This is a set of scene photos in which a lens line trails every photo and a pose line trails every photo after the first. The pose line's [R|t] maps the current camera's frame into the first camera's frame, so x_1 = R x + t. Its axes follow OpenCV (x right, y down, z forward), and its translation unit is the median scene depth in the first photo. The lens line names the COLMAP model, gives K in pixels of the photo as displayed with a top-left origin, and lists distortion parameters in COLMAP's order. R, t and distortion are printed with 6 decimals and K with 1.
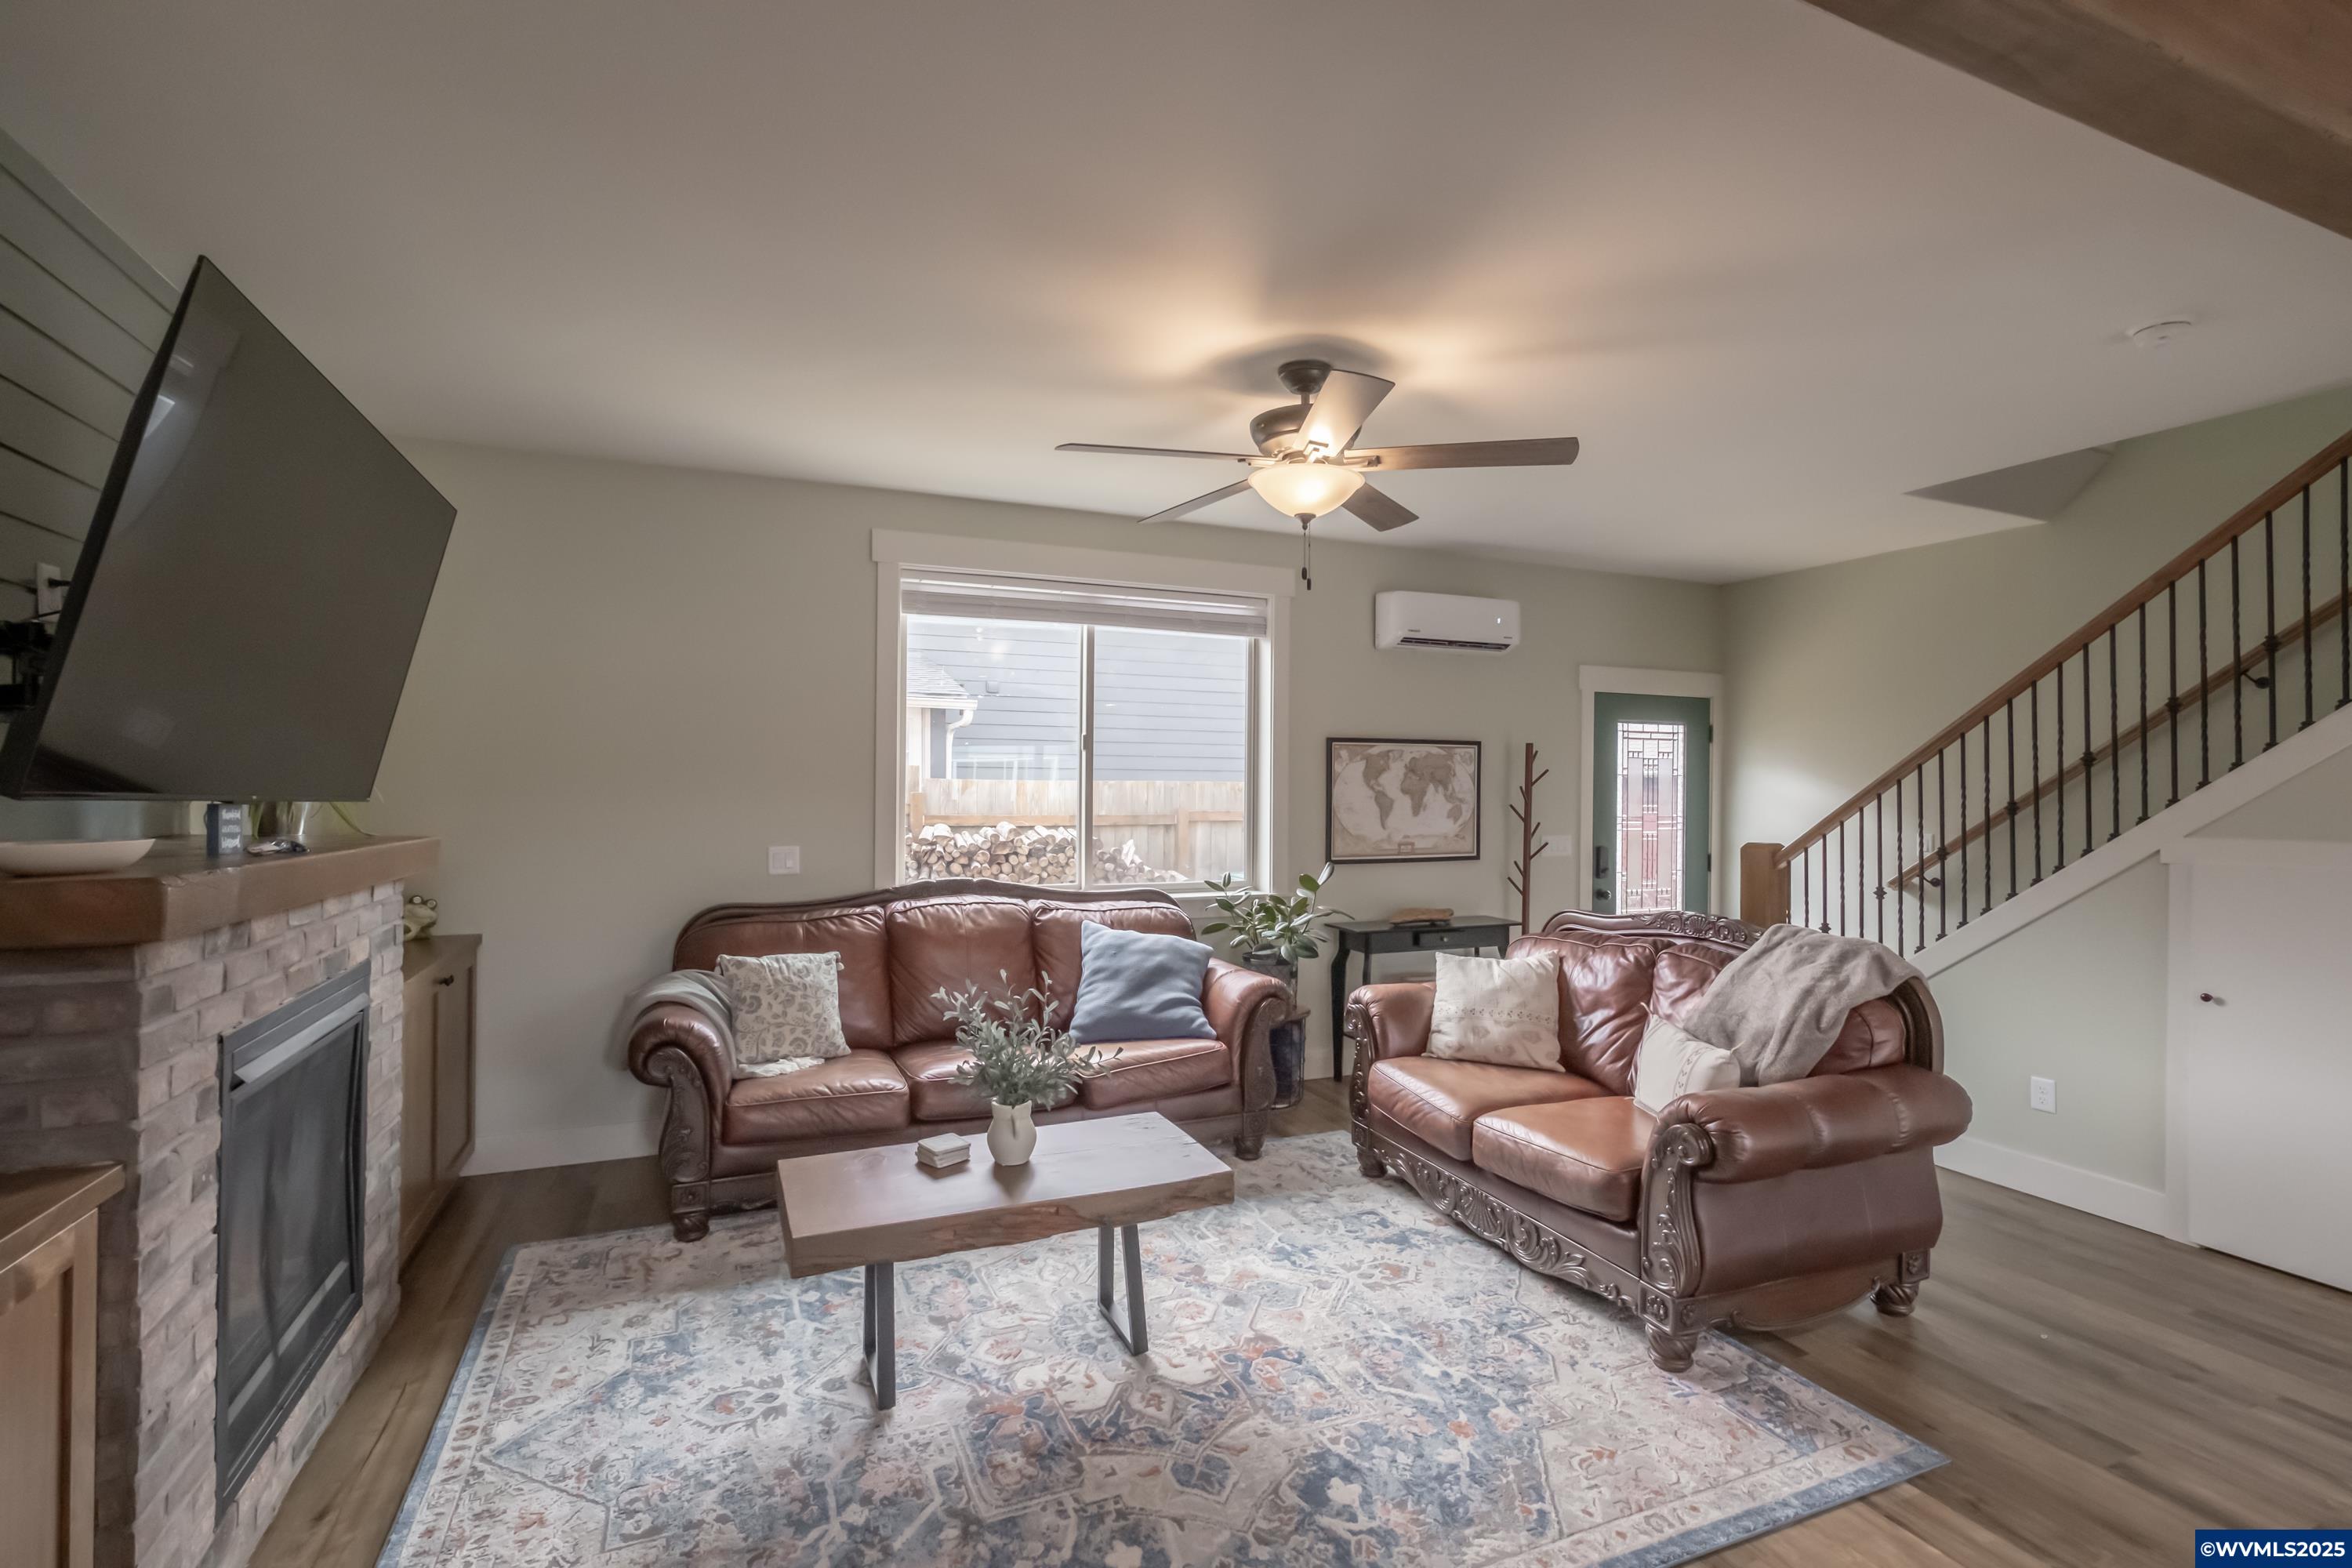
lens RADIAL K [[1064.5, 0, 1133.5], [0, 1064.5, 774.5], [0, 0, 1]] dist [-0.024566, -0.000107]
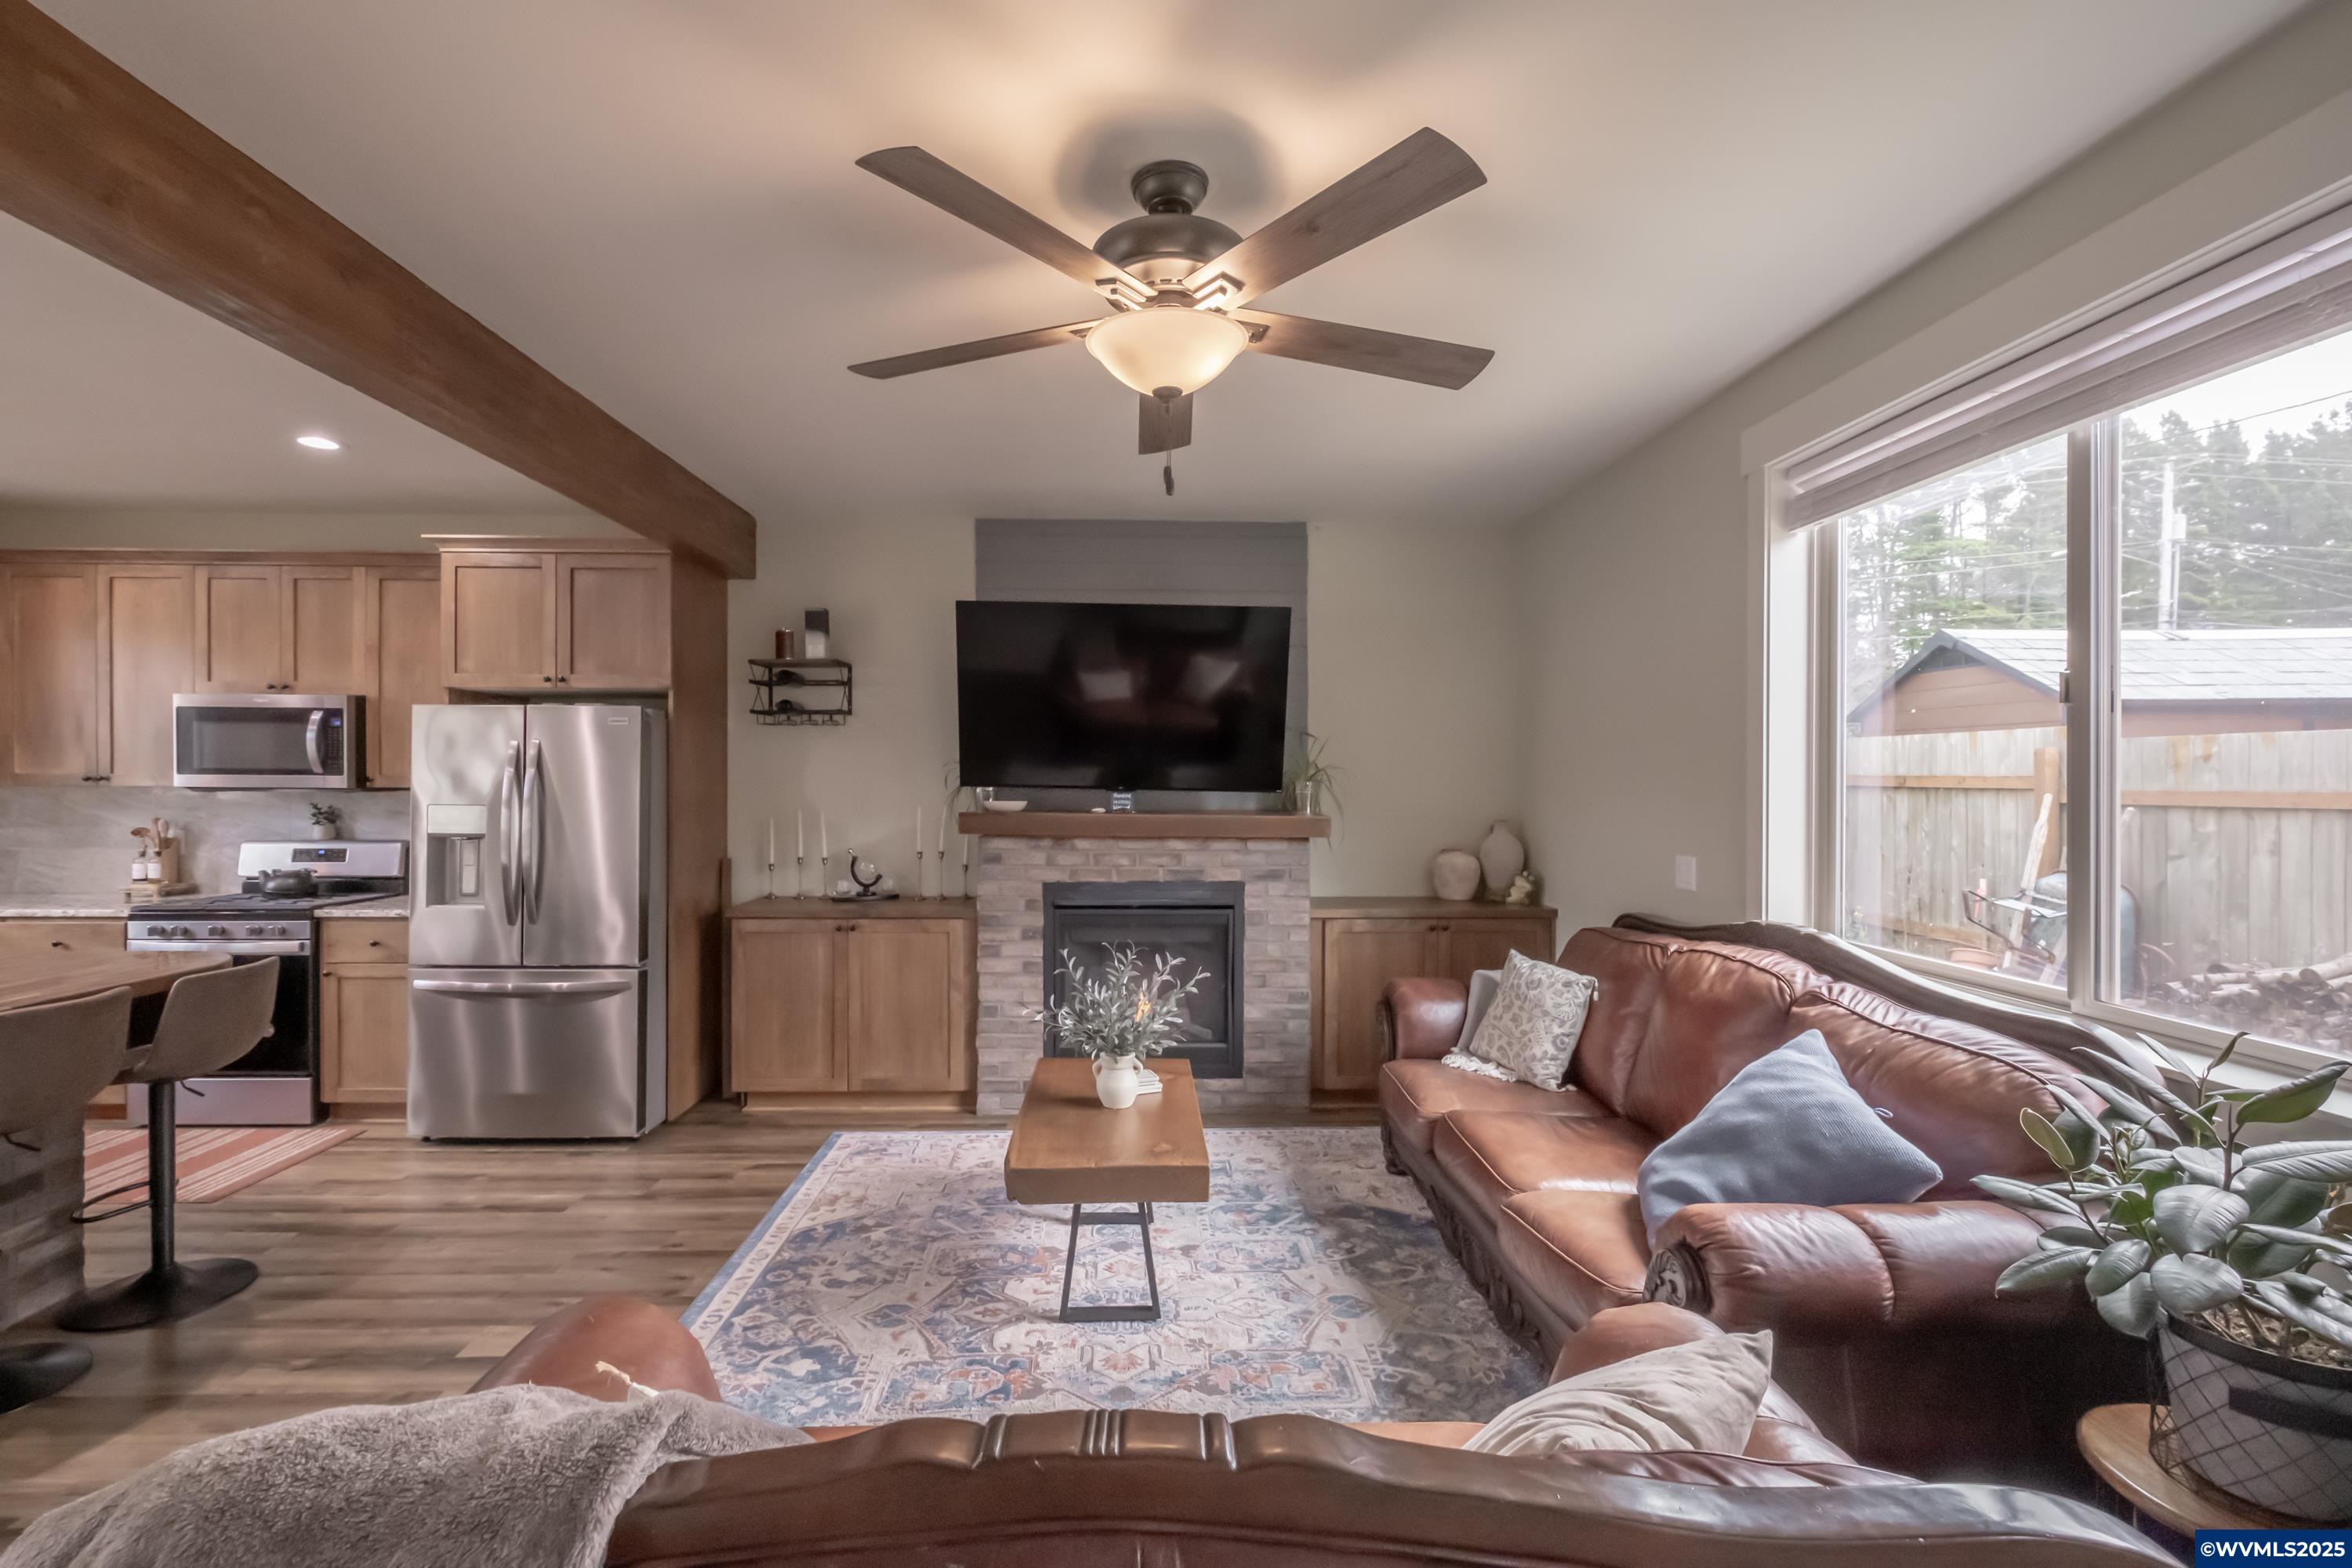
lens RADIAL K [[1039.9, 0, 1158.6], [0, 1039.9, 784.3], [0, 0, 1]] dist [-0.002140, -0.000579]
pose [[-0.331866, -0.009200, -0.943282, 0.633029], [0.004188, 0.999928, -0.011226, 0.017003], [0.943317, -0.007676, -0.331804, 0.941180]]
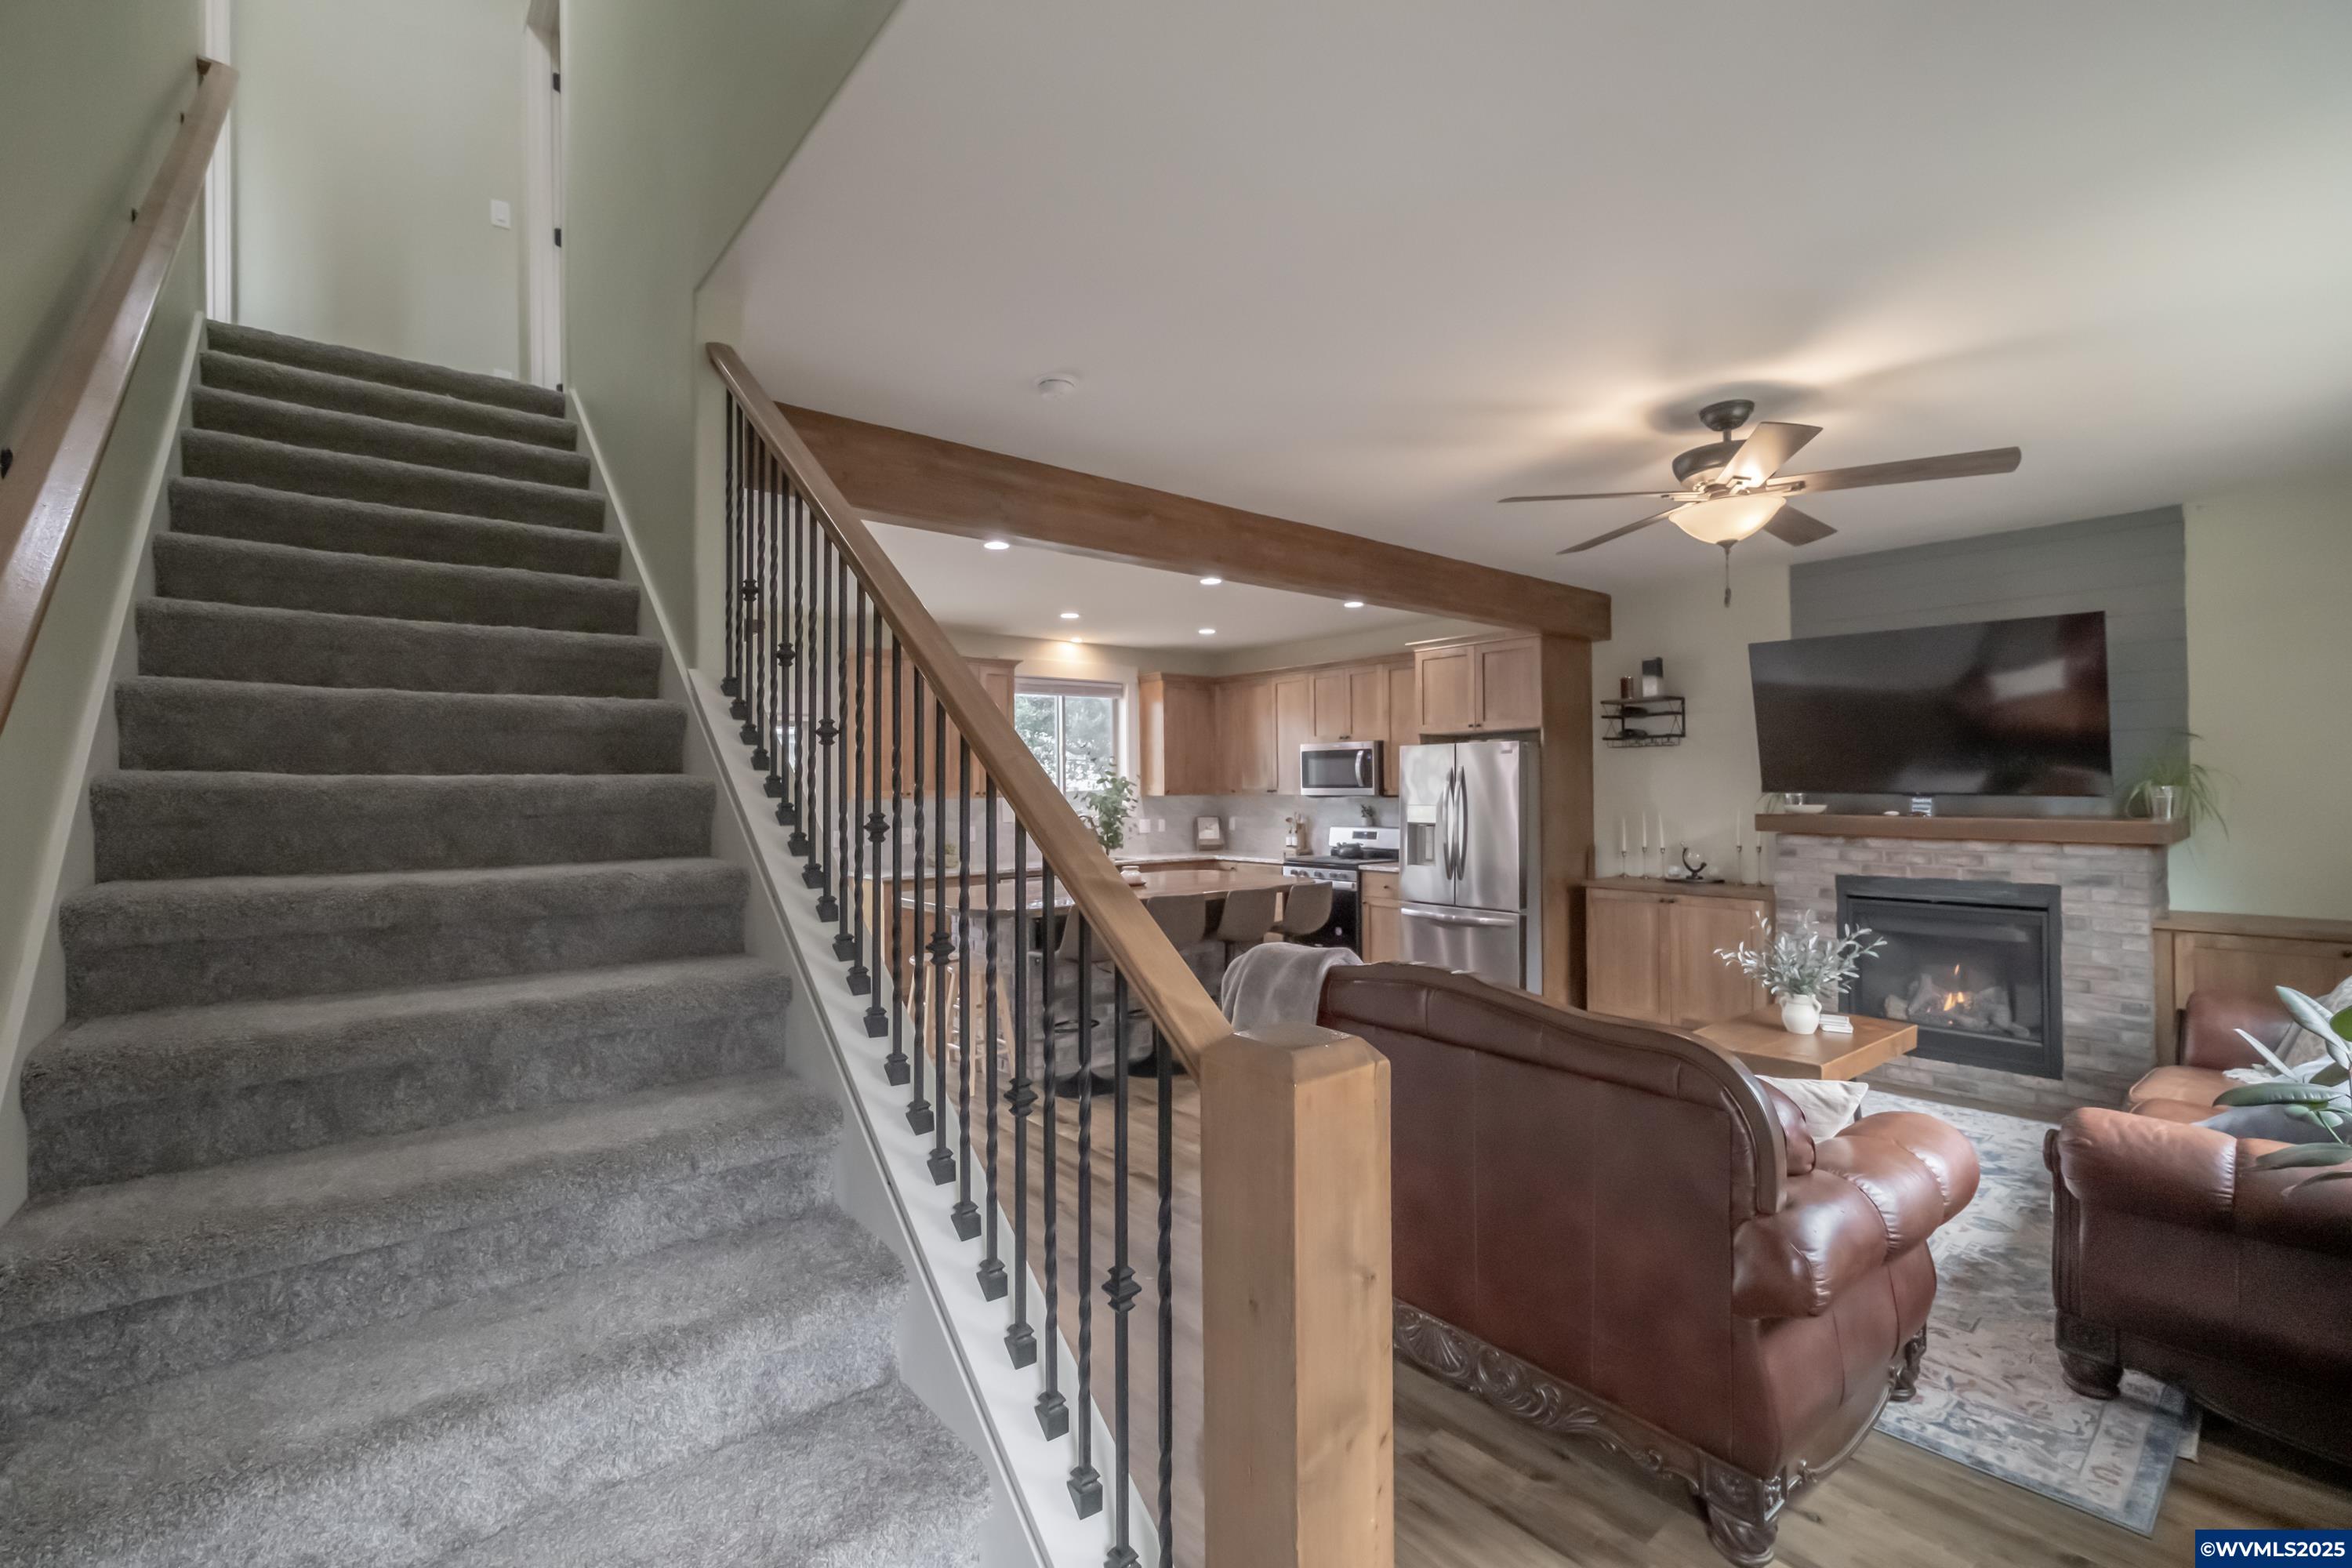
lens RADIAL K [[1039.9, 0, 1160.6], [0, 1039.9, 782.2], [0, 0, 1]] dist [-0.002140, -0.000579]
pose [[-0.950508, -0.006681, -0.310629, 0.830817], [0.000050, 0.999766, -0.021654, 0.021788], [0.310701, -0.020598, -0.950285, 1.432581]]
